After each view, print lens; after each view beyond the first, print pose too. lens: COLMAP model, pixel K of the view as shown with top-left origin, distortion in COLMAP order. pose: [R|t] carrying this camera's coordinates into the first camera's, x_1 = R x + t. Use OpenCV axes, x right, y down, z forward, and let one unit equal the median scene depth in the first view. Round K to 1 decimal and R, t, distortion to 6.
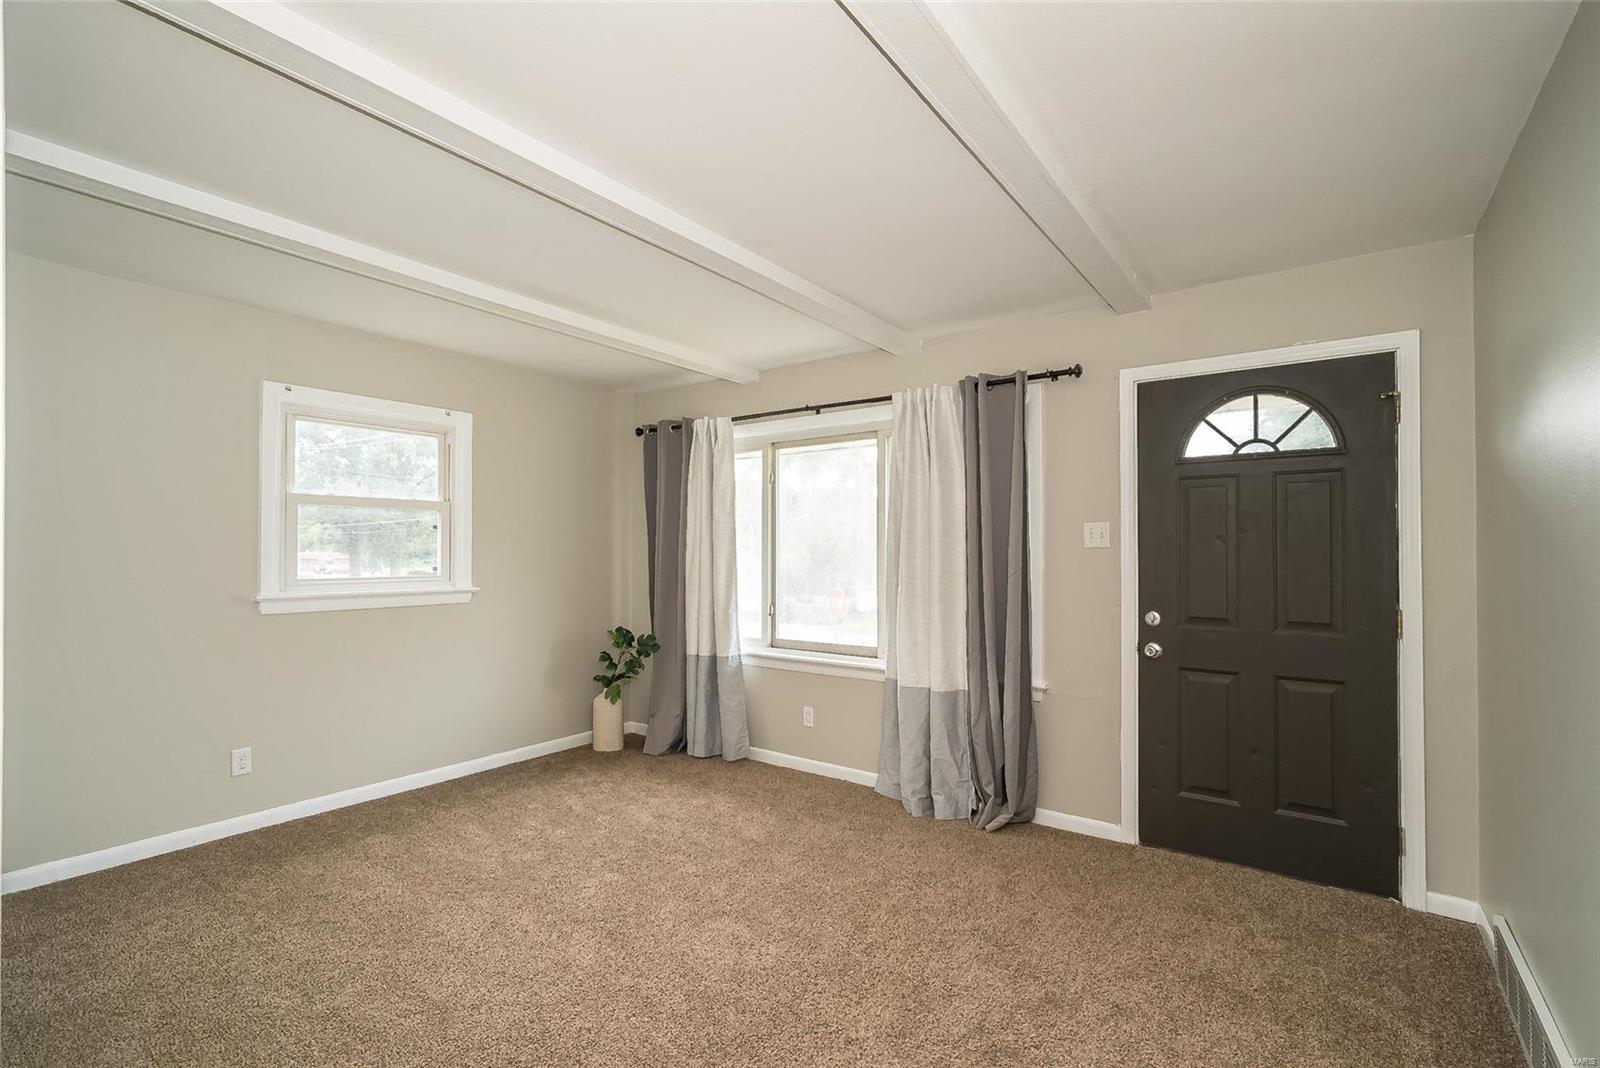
lens RADIAL K [[716.5, 0, 798.3], [0, 716.5, 525.3], [0, 0, 1]] dist [-0.003588, 0.000125]
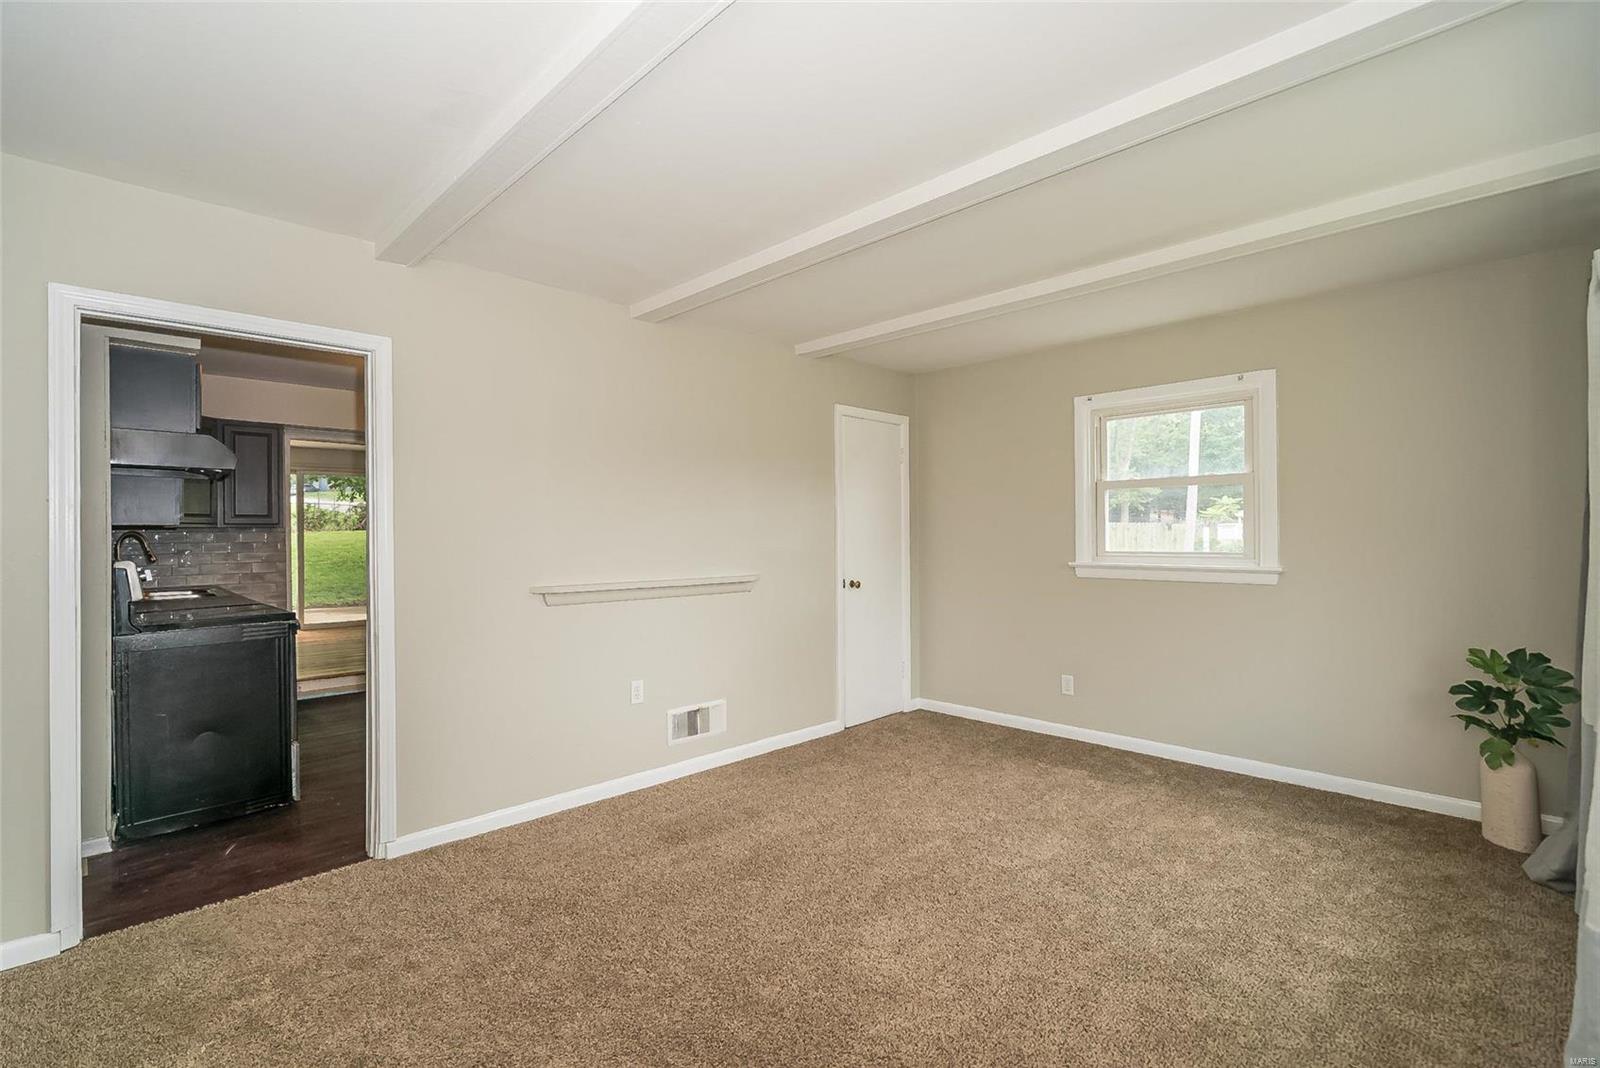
lens RADIAL K [[716.5, 0, 798.3], [0, 716.5, 525.3], [0, 0, 1]] dist [-0.003588, 0.000125]
pose [[-0.159660, -0.014912, -0.987059, 0.555287], [0.040155, 0.998960, -0.021588, 0.033698], [0.986355, -0.043082, -0.158895, 0.633592]]
